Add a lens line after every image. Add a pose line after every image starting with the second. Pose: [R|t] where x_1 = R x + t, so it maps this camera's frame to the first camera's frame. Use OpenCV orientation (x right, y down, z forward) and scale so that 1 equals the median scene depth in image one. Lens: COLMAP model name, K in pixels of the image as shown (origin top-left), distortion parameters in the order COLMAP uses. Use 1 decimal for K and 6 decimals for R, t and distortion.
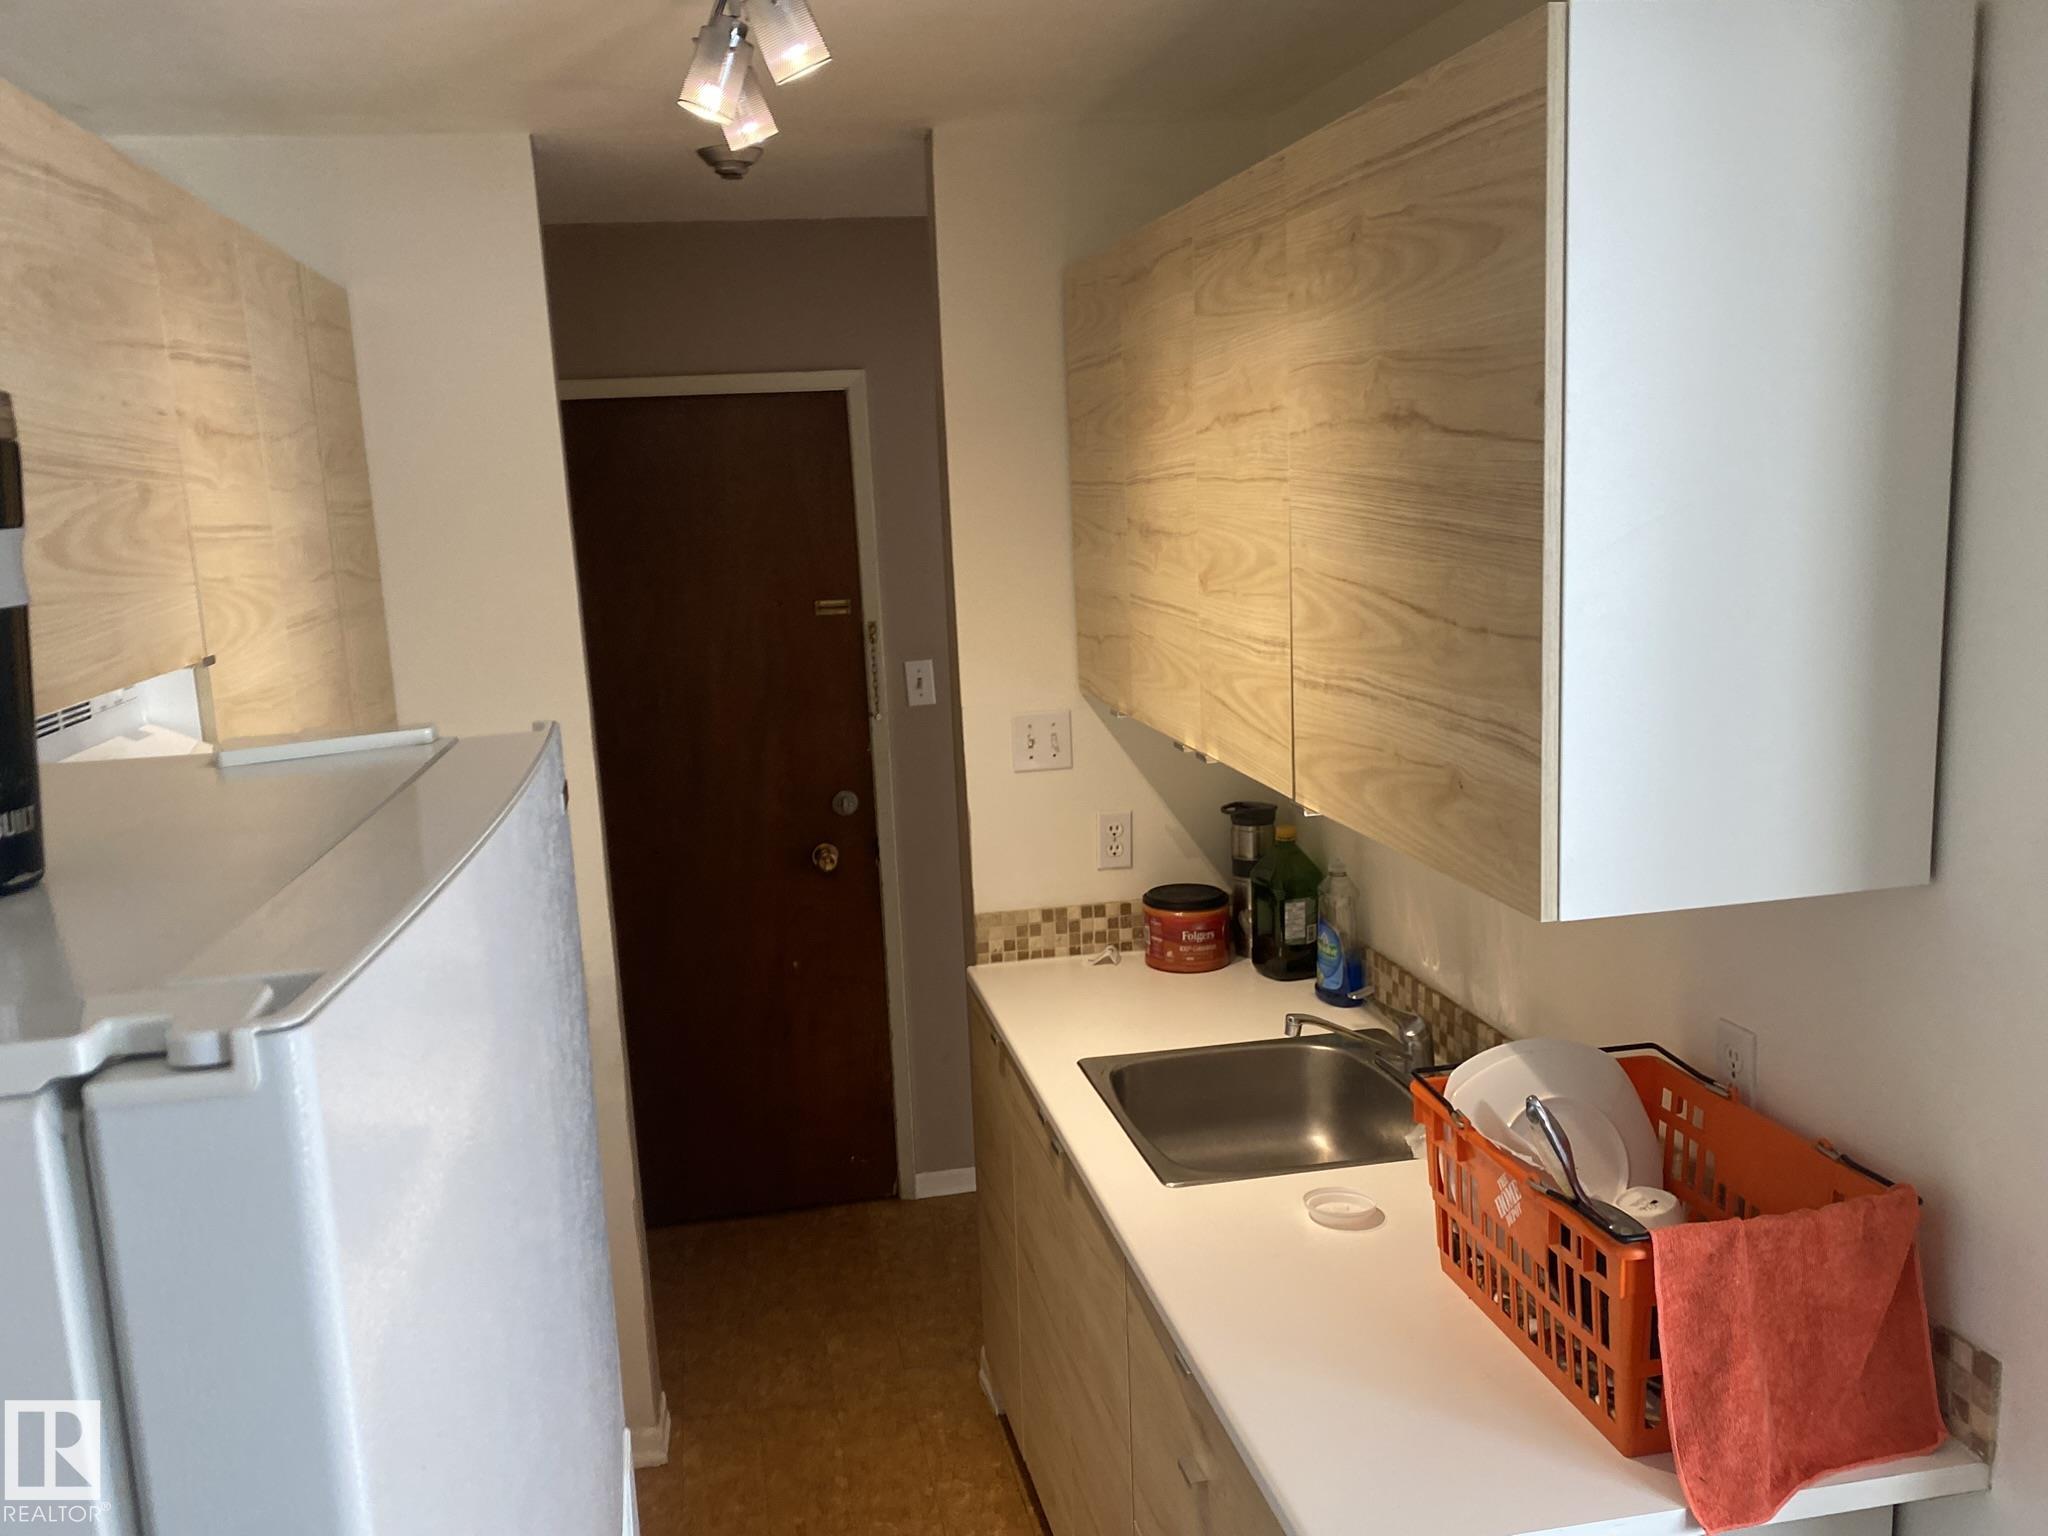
lens RADIAL K [[1726.4, 0, 1020.3], [0, 1726.4, 820.8], [0, 0, 1]] dist [0.031151, -0.042908]
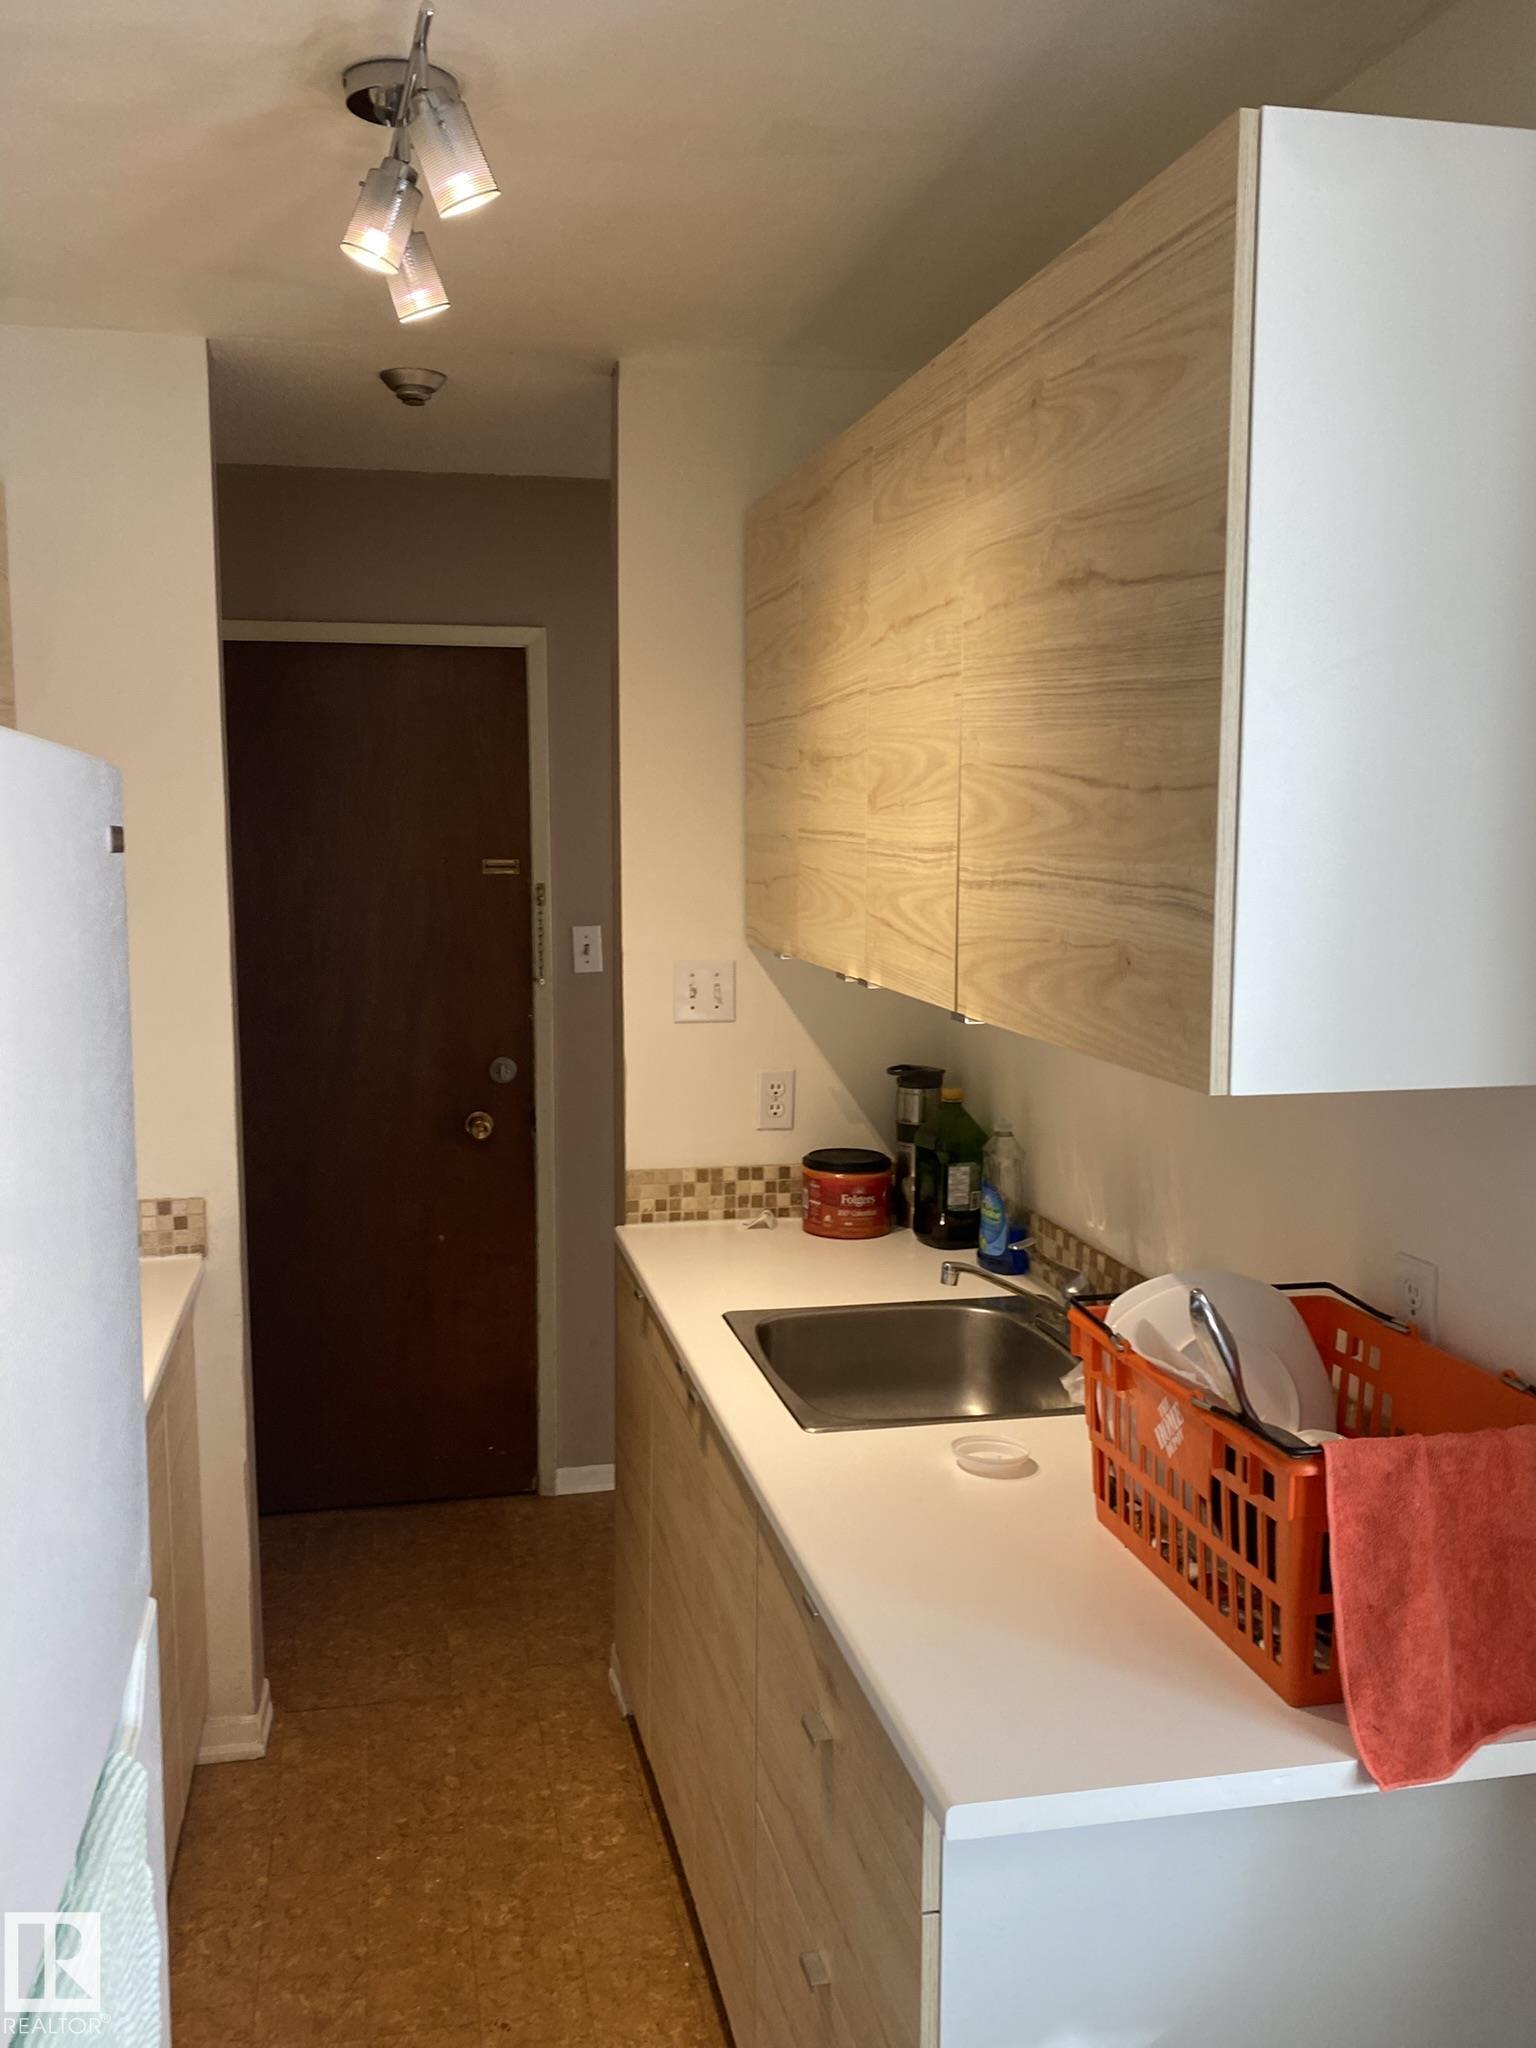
lens RADIAL K [[1726.4, 0, 756.5], [0, 1726.4, 1019.1], [0, 0, 1]] dist [0.031151, -0.042908]
pose [[0.998505, 0.045844, 0.029761, 0.022076], [-0.043294, 0.995748, -0.081310, 0.074501], [-0.033362, 0.079900, 0.996244, 0.064744]]
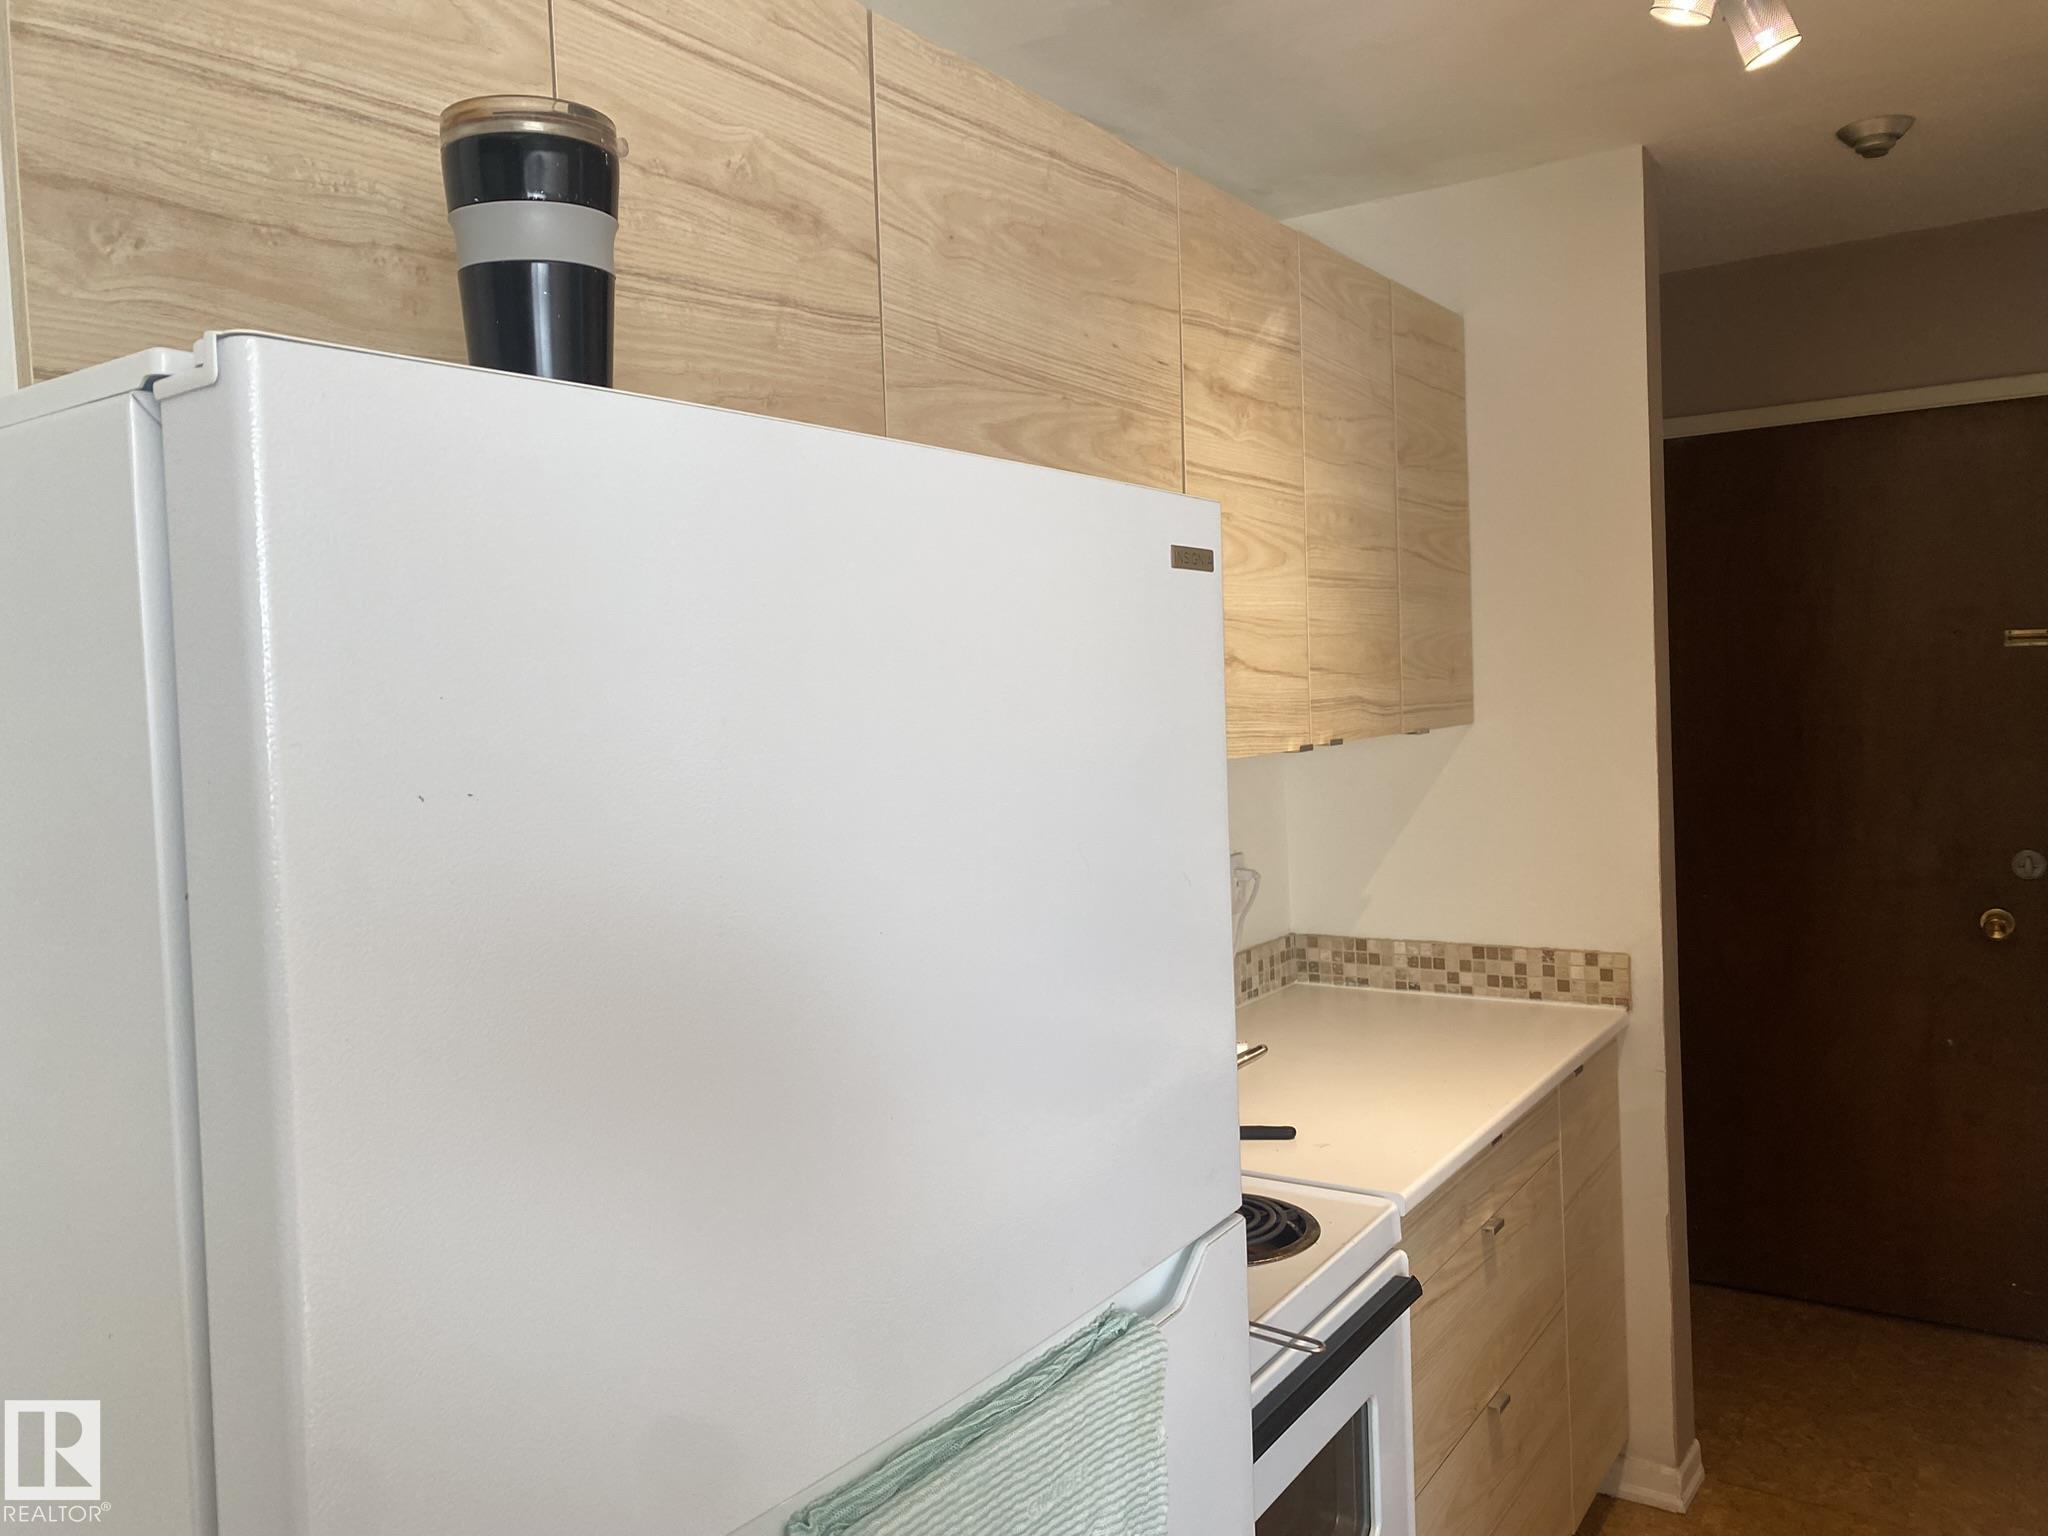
lens RADIAL K [[1578.8, 0, 1033.0], [0, 1578.8, 764.5], [0, 0, 1]] dist [0.034245, -0.006789]
pose [[0.723633, 0.061909, -0.687403, 0.192776], [-0.129113, 0.990529, -0.046709, 0.094339], [0.678001, 0.122553, 0.724773, 0.142973]]
